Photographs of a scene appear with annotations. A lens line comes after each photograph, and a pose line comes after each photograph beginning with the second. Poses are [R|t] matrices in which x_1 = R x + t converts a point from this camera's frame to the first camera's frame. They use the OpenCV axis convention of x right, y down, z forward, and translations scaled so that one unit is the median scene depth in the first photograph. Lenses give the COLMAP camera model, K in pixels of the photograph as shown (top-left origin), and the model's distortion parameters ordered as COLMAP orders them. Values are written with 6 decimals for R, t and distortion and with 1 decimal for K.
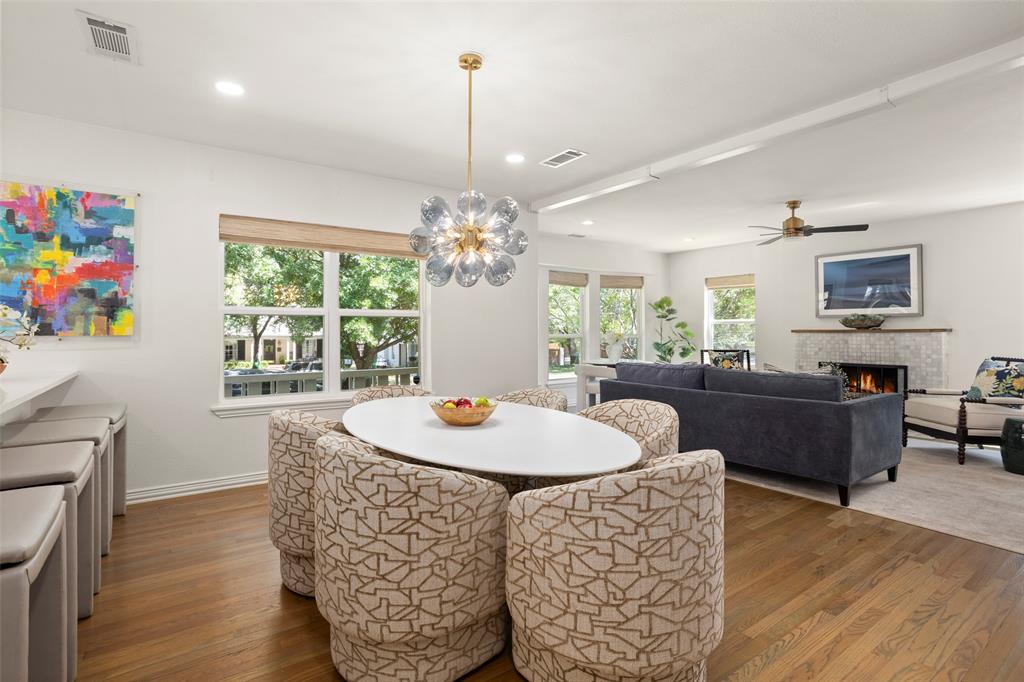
lens RADIAL K [[495.8, 0, 506.5], [0, 495.8, 326.9], [0, 0, 1]] dist [-0.046299, 0.022294]
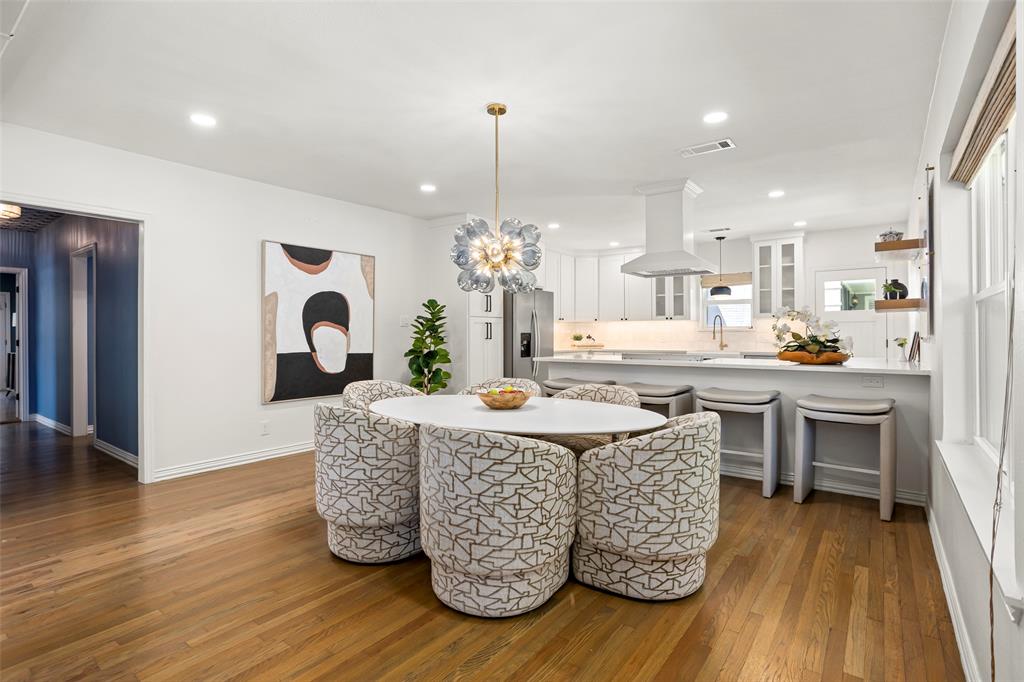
lens RADIAL K [[506.8, 0, 507.7], [0, 506.8, 337.5], [0, 0, 1]] dist [-0.050983, 0.015877]
pose [[-0.950441, 0.004625, -0.310872, 0.216321], [0.003489, 0.999985, 0.004210, 0.015600], [0.310887, 0.002917, -0.950443, 1.612694]]
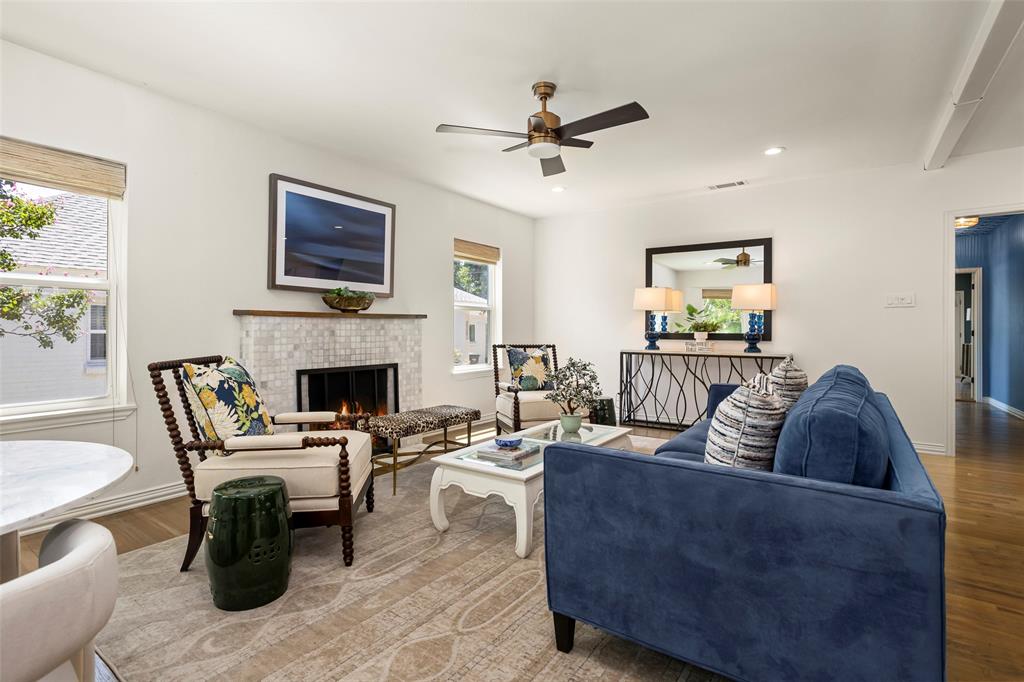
lens RADIAL K [[495.8, 0, 506.5], [0, 495.8, 326.9], [0, 0, 1]] dist [-0.046299, 0.022294]
pose [[-0.331043, 0.007457, 0.943586, 0.087302], [-0.009131, 0.999897, -0.011106, 0.053851], [-0.943571, -0.012292, -0.330941, 1.892182]]
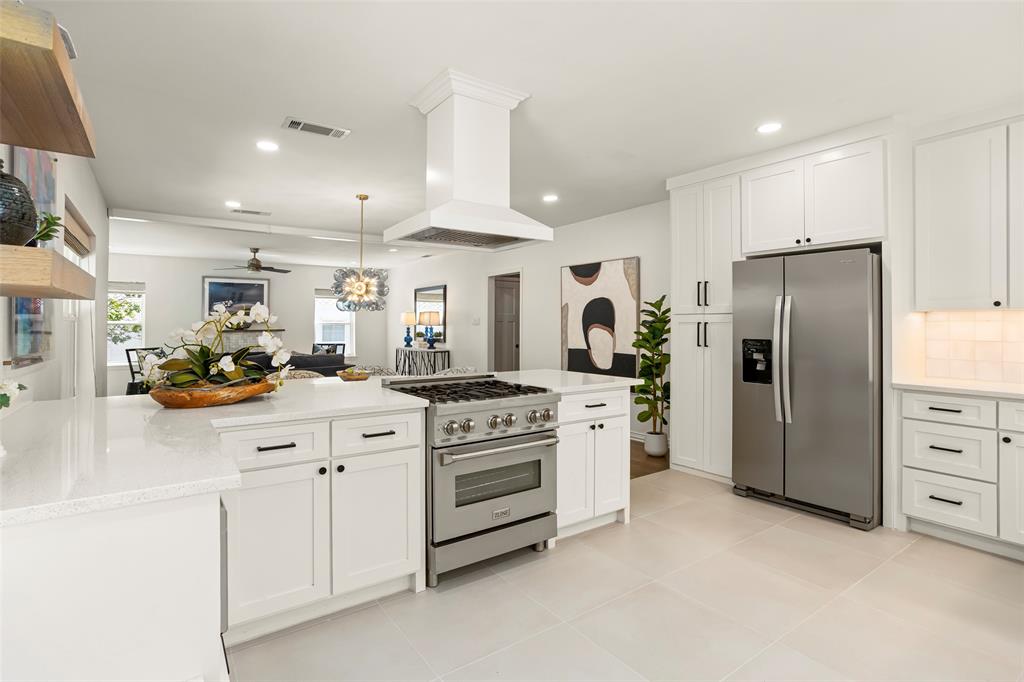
lens RADIAL K [[504.4, 0, 502.2], [0, 504.4, 325.6], [0, 0, 1]] dist [-0.054180, 0.038004]
pose [[0.002355, 0.000481, 0.999997, -1.528876], [-0.004325, 0.999991, -0.000470, -0.020303], [-0.999988, -0.004324, 0.002357, 0.321078]]
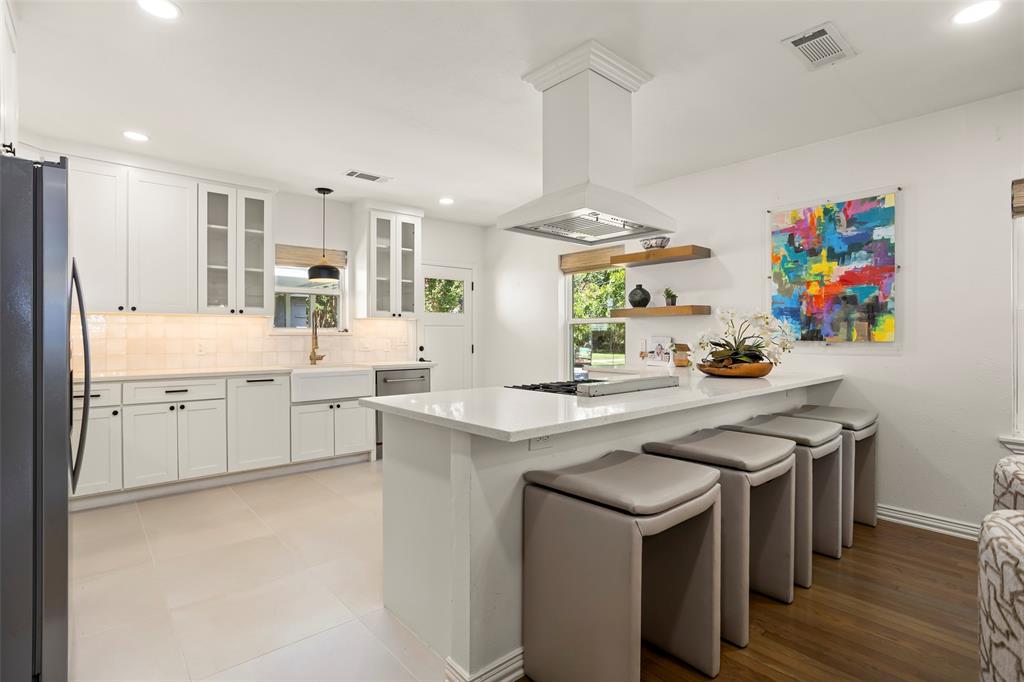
lens RADIAL K [[495.3, 0, 507.3], [0, 495.3, 333.8], [0, 0, 1]] dist [-0.020878, 0.001293]
pose [[0.104171, -0.002385, -0.994557, 0.085207], [0.003901, 0.999990, -0.001990, 0.001221], [0.994552, -0.003673, 0.104179, 0.166598]]
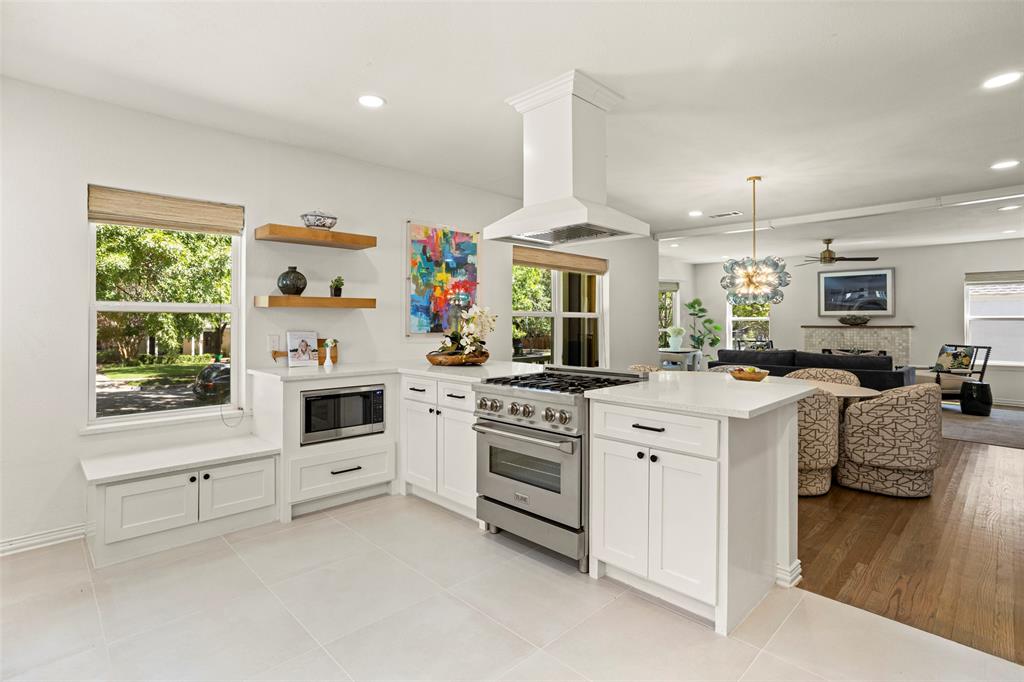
lens RADIAL K [[502.1, 0, 511.8], [0, 502.1, 316.6], [0, 0, 1]] dist [-0.041505, 0.024018]
pose [[0.985525, 0.004496, 0.169470, -0.918796], [-0.003931, 0.999986, -0.003671, -0.022789], [-0.169484, 0.002952, 0.985529, -0.465854]]
